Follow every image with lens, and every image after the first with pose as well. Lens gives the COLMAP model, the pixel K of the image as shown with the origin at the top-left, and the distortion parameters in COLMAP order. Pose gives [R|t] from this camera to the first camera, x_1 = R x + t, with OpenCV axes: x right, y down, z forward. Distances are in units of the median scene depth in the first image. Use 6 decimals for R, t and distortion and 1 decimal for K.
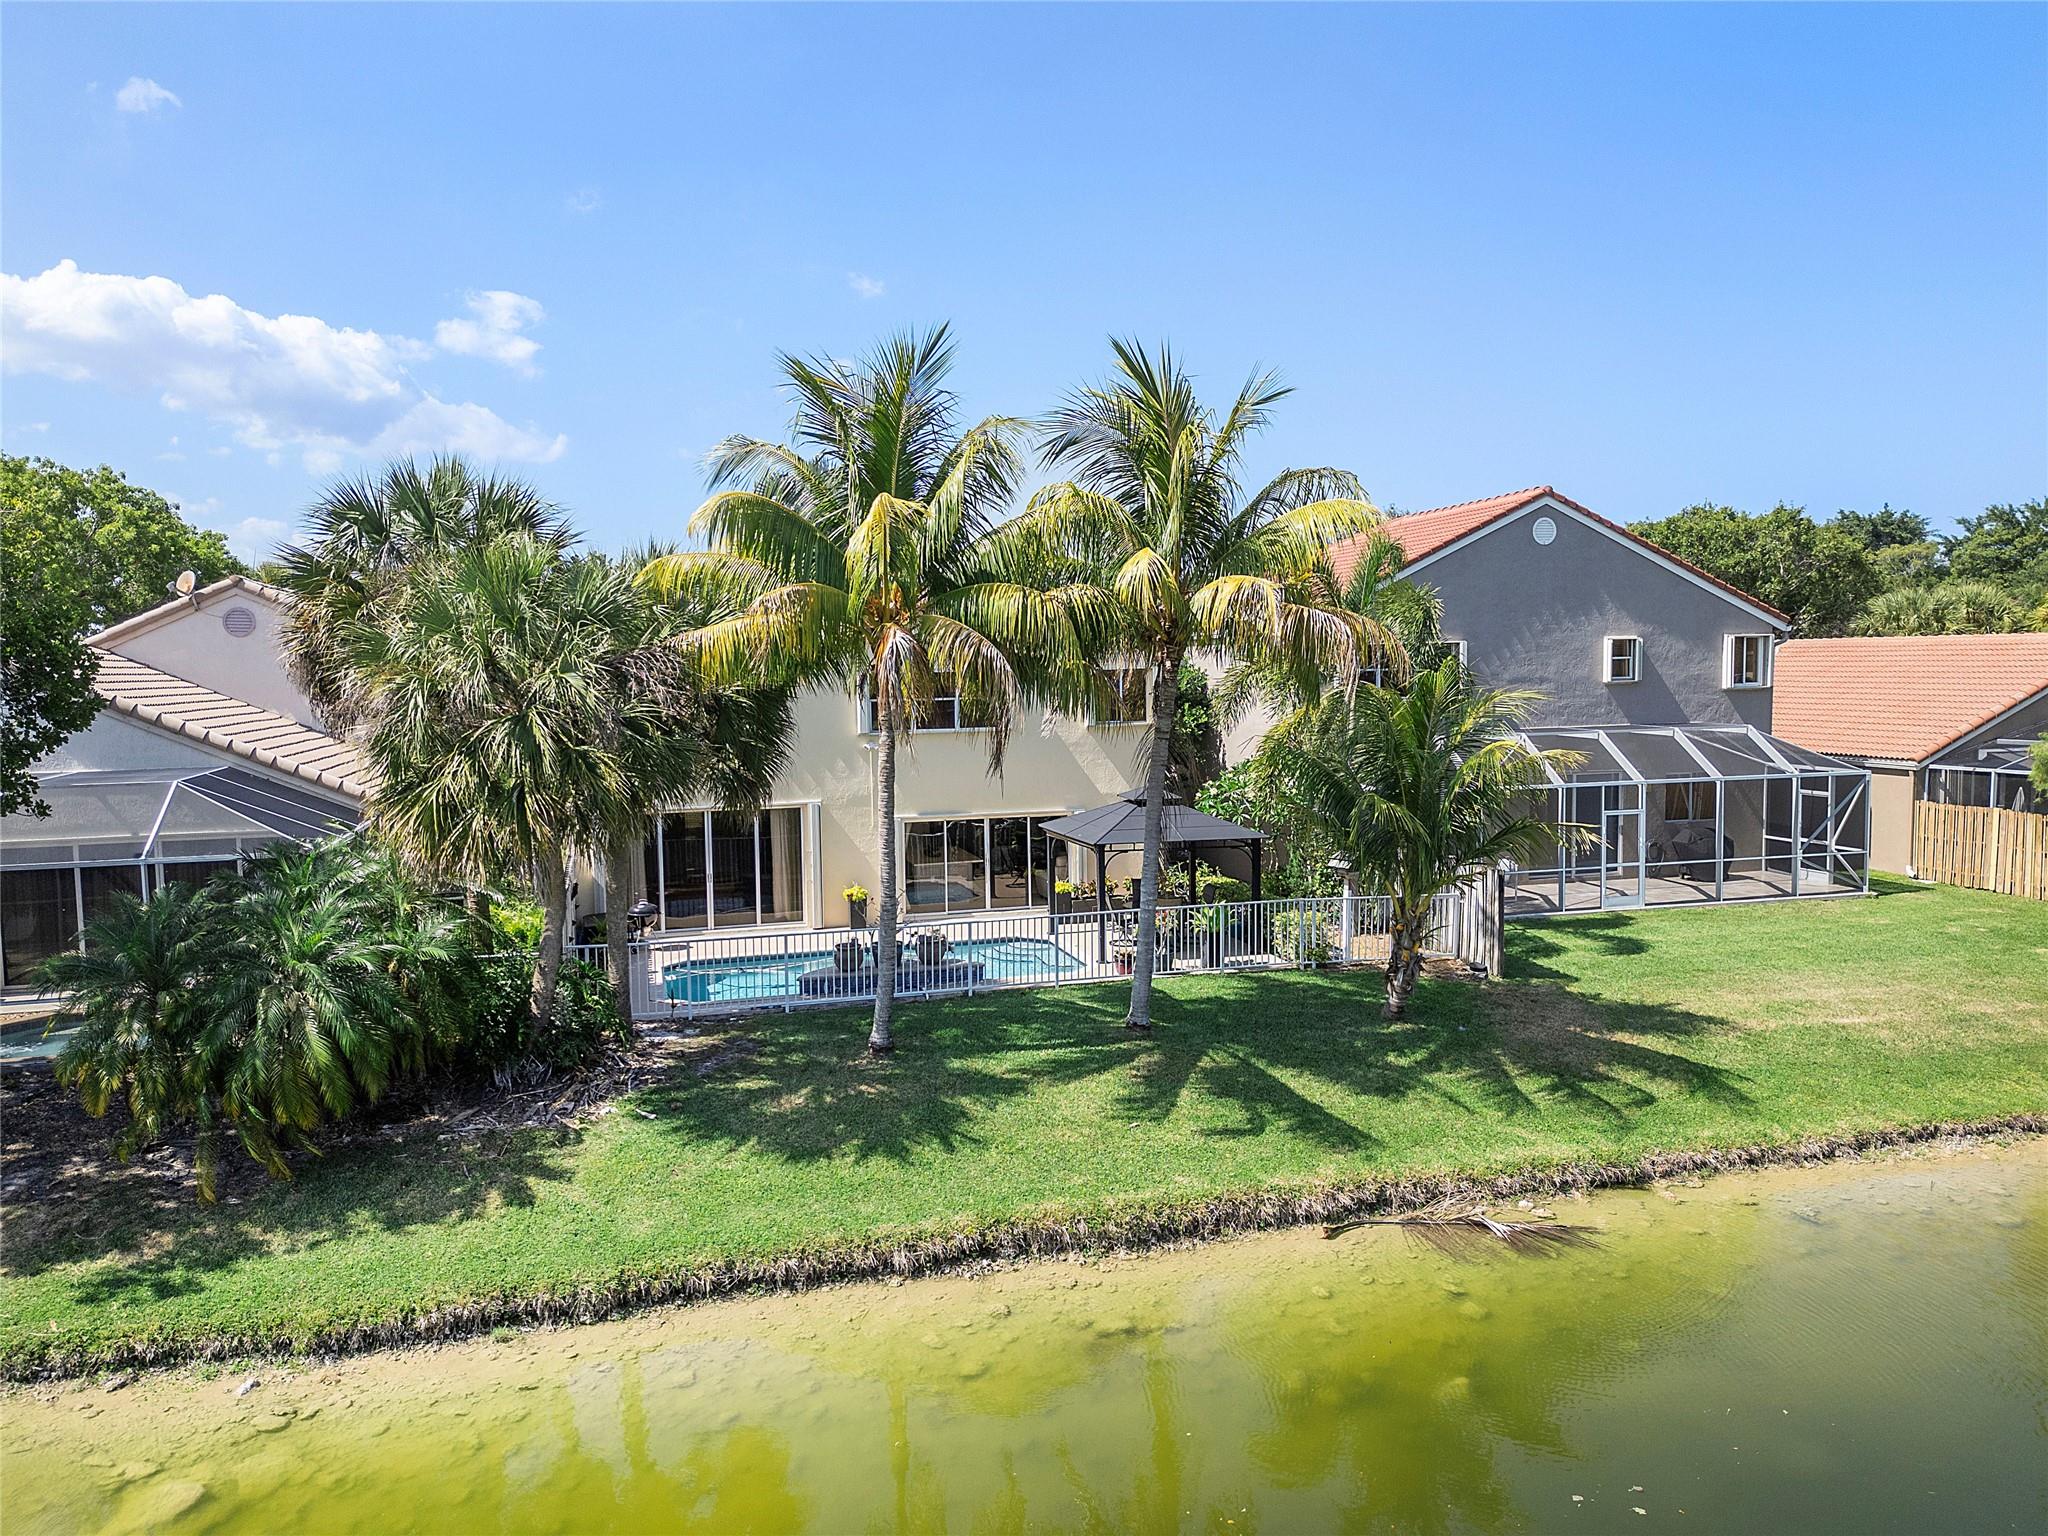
lens RADIAL K [[1441.7, 0, 1024.7], [0, 1441.7, 770.2], [0, 0, 1]] dist [0.039895, -0.031793]
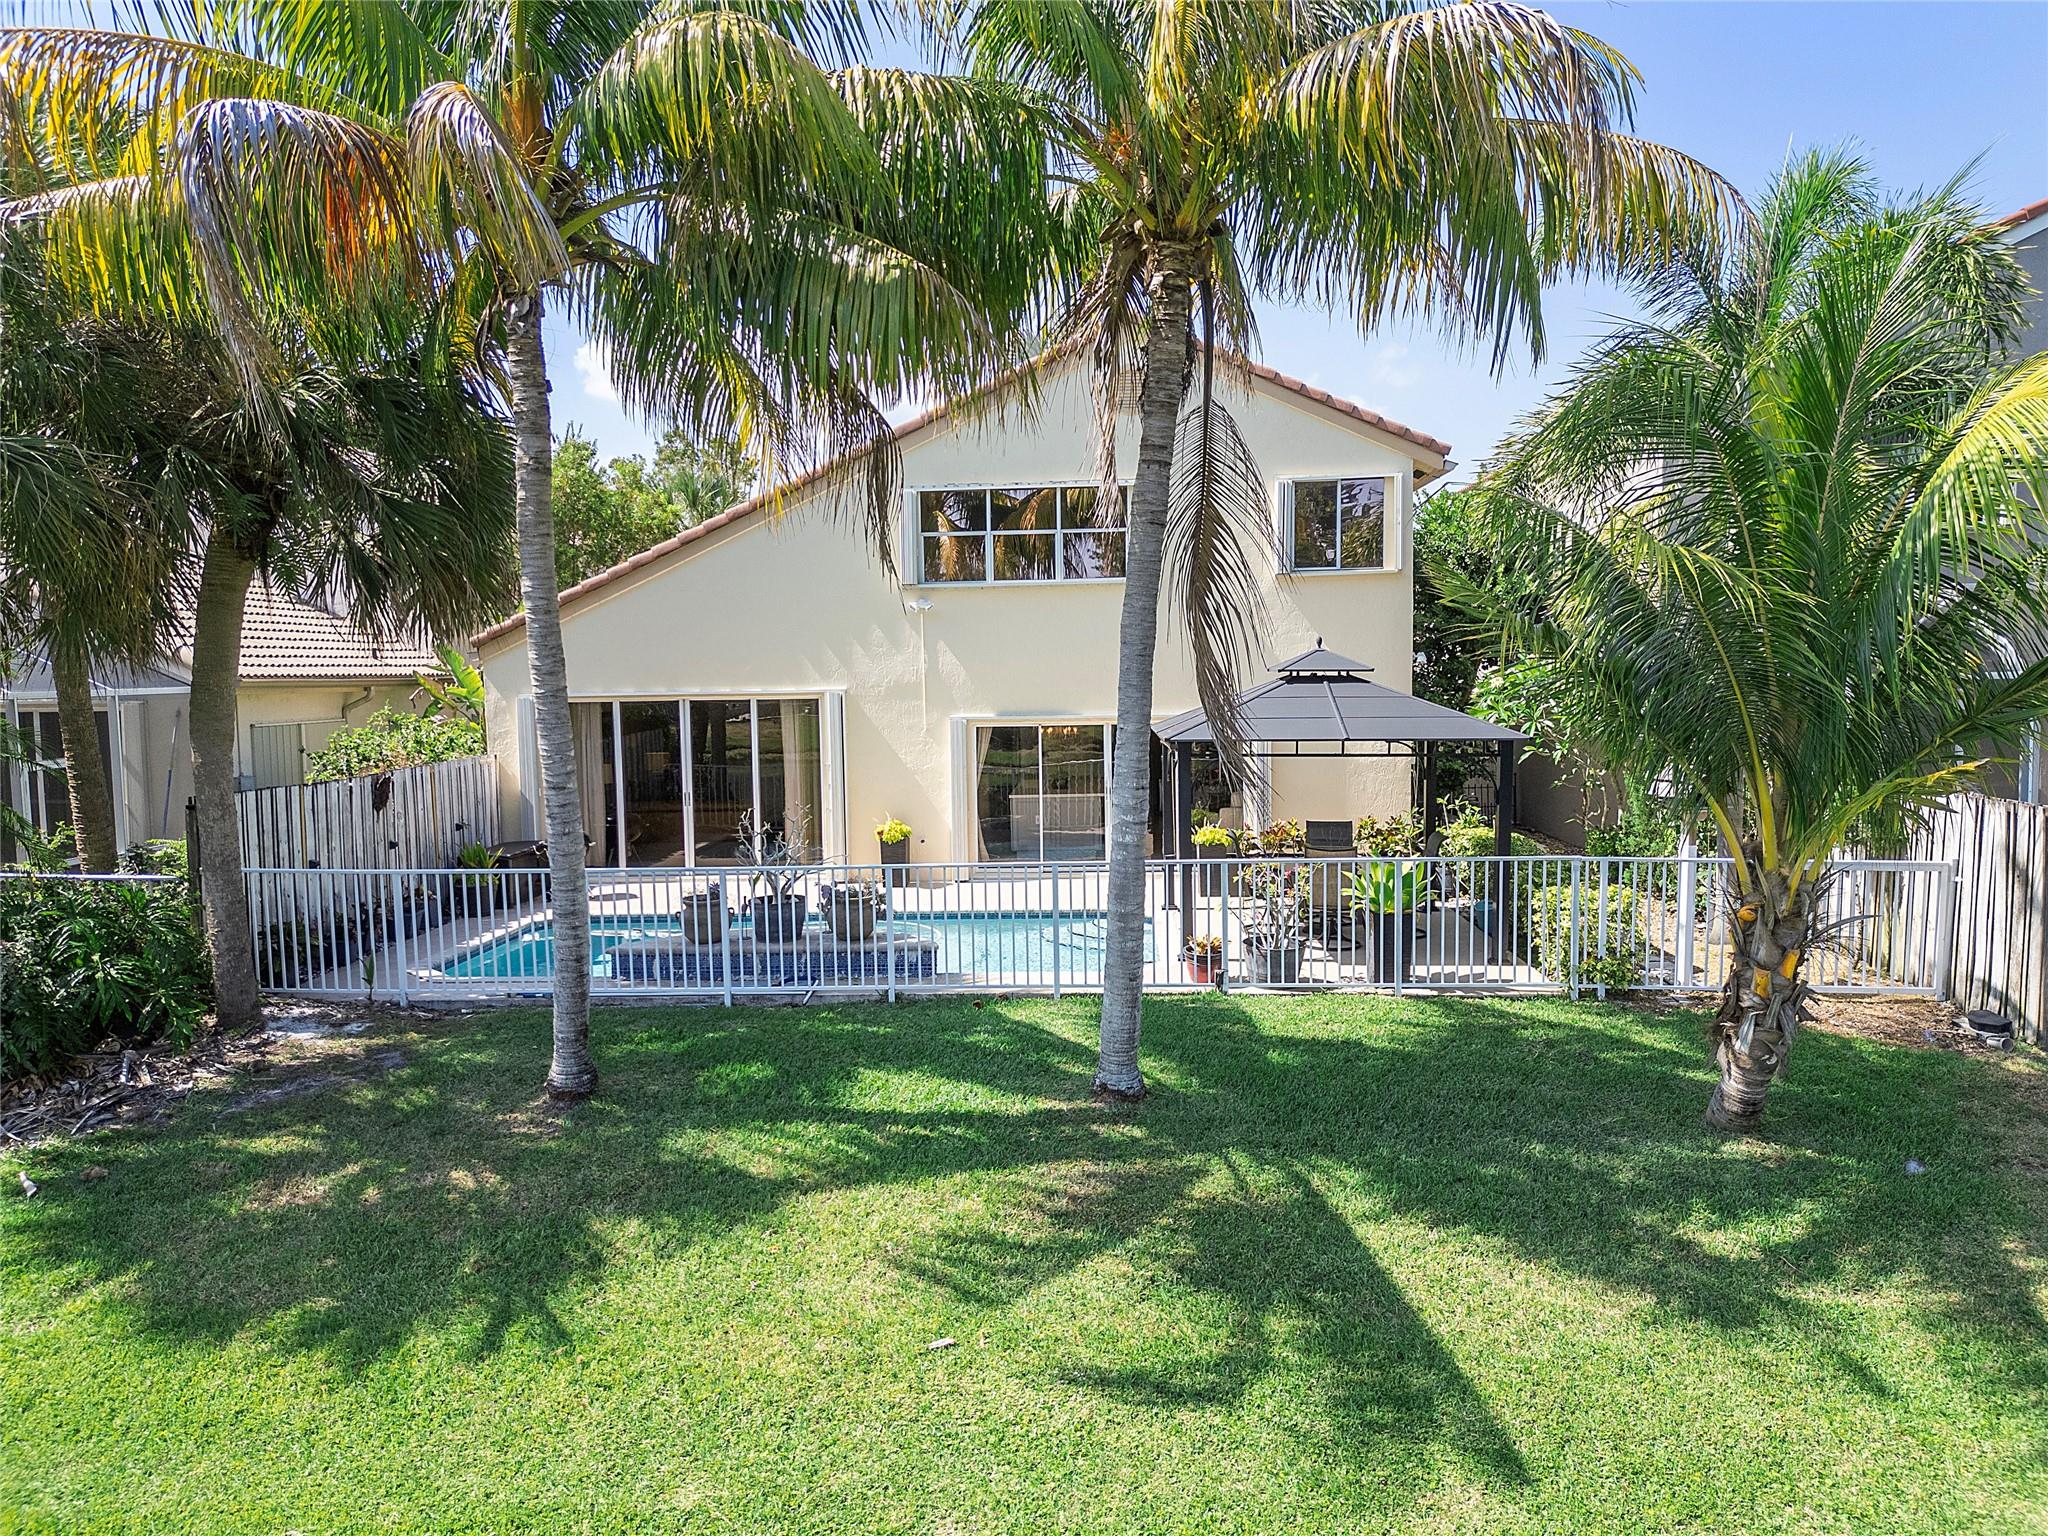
lens RADIAL K [[1441.7, 0, 1034.4], [0, 1441.7, 774.7], [0, 0, 1]] dist [0.039895, -0.031793]
pose [[0.946225, 0.023824, -0.322631, 0.194007], [-0.021521, 0.999711, 0.010702, 0.066380], [0.322793, -0.003183, 0.946464, 0.521213]]
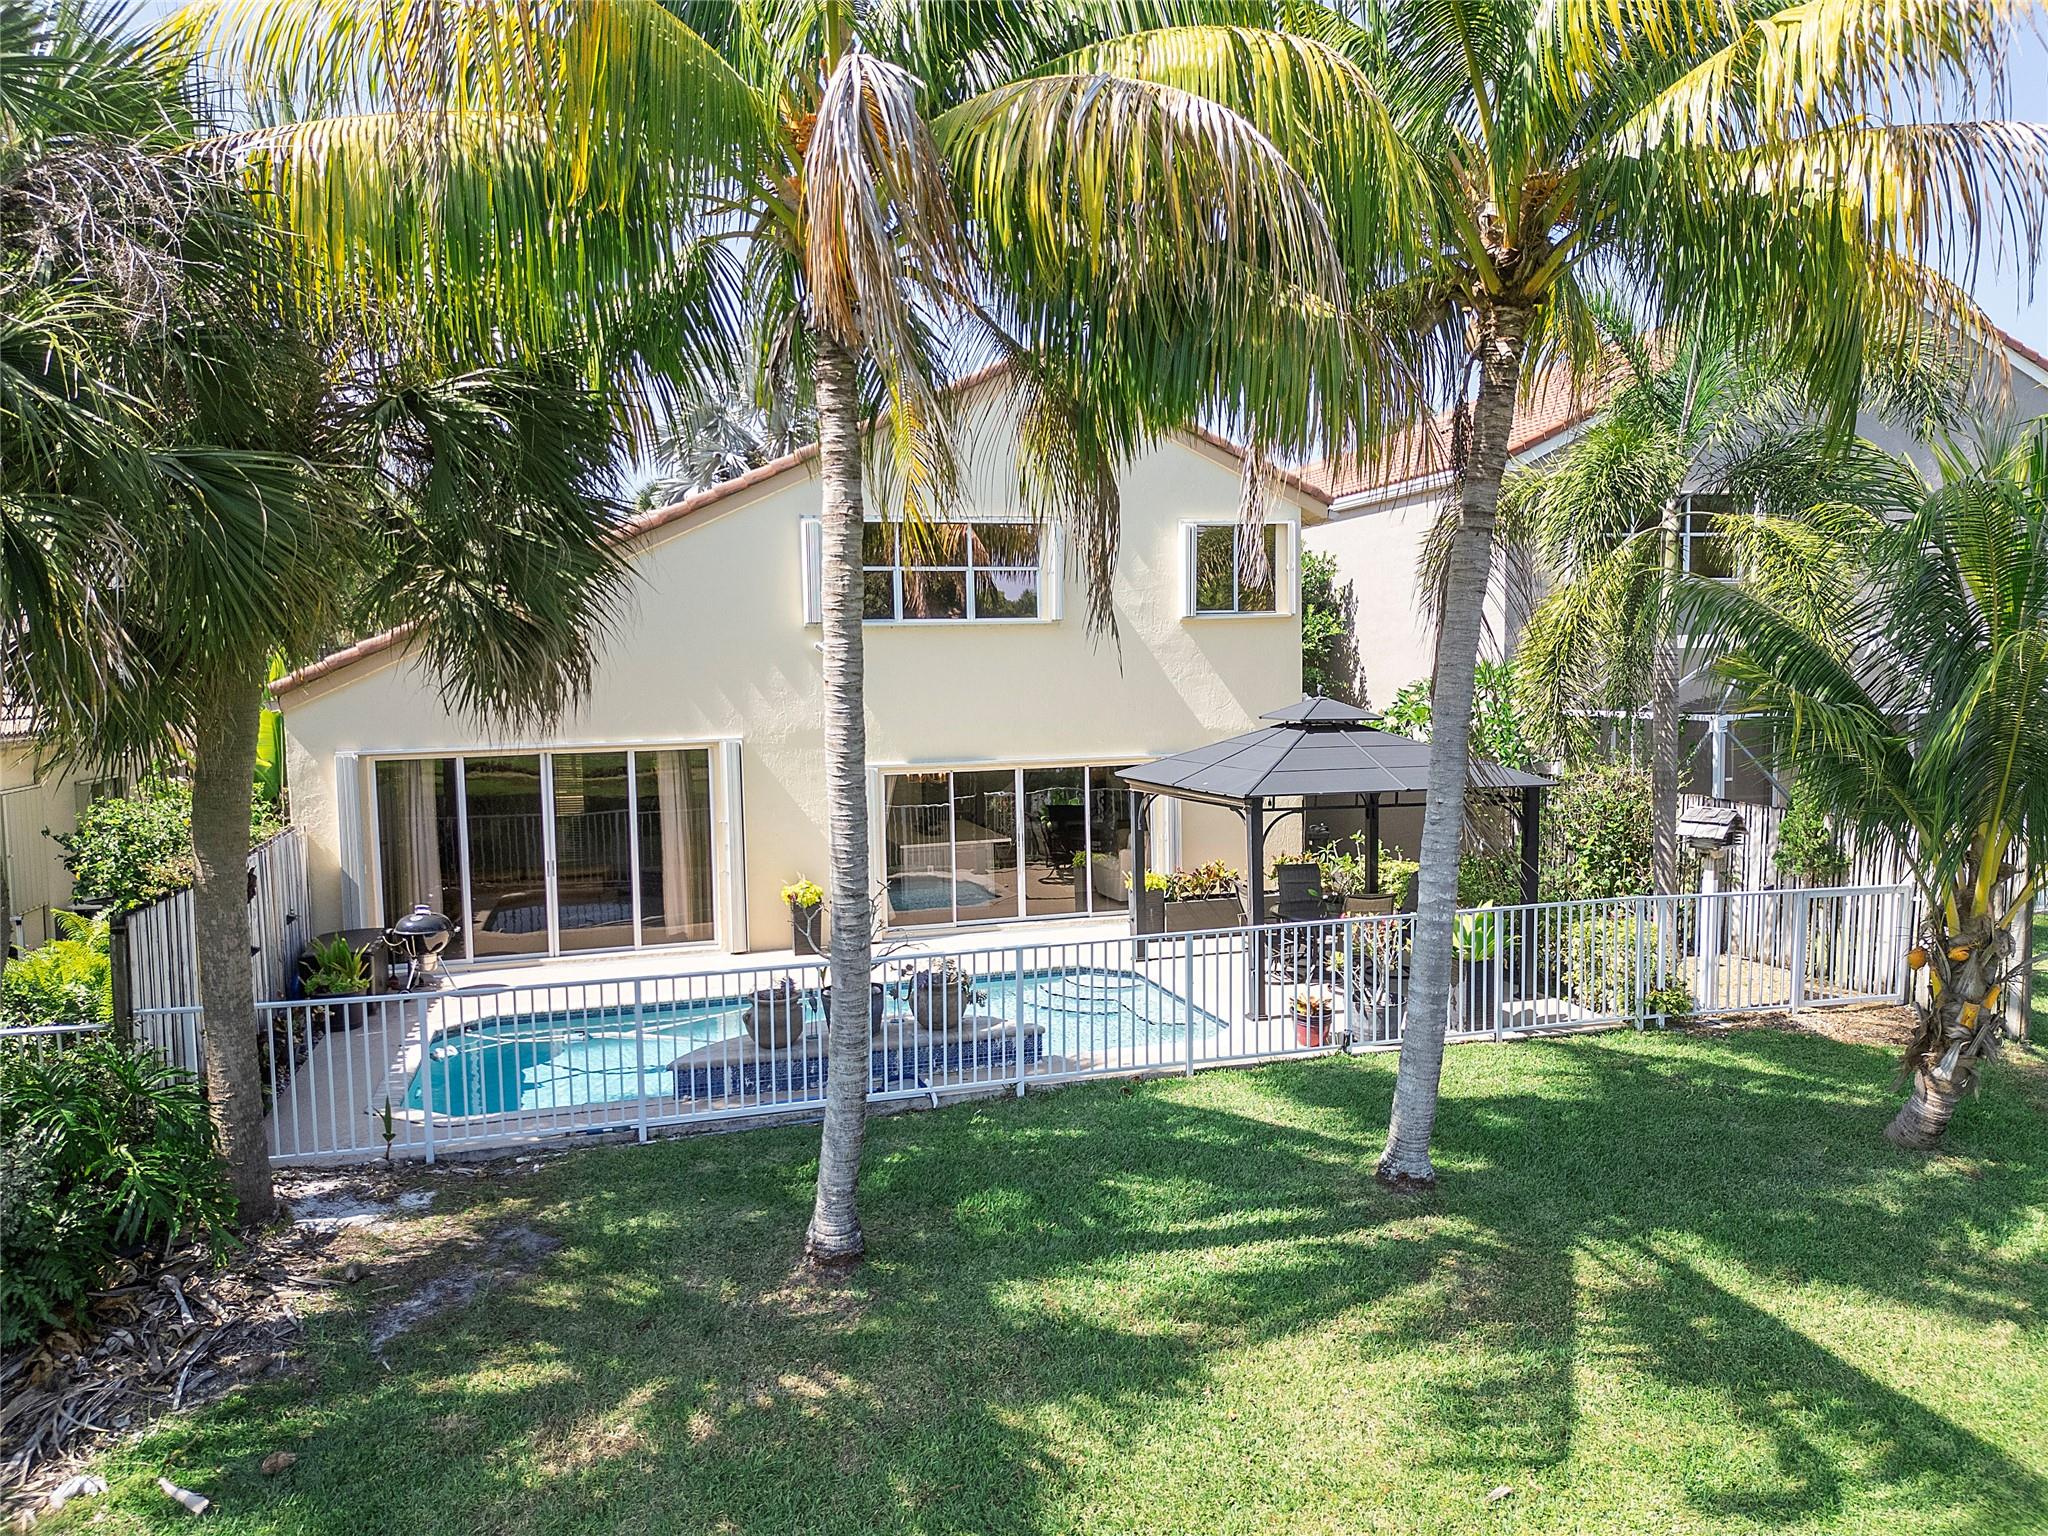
lens RADIAL K [[1441.7, 0, 1013.2], [0, 1441.7, 761.5], [0, 0, 1]] dist [0.039895, -0.031793]
pose [[0.999919, -0.005974, 0.011237, -0.047323], [0.006078, 0.999939, -0.009185, 0.048019], [-0.011182, 0.009252, 0.999895, 0.522213]]
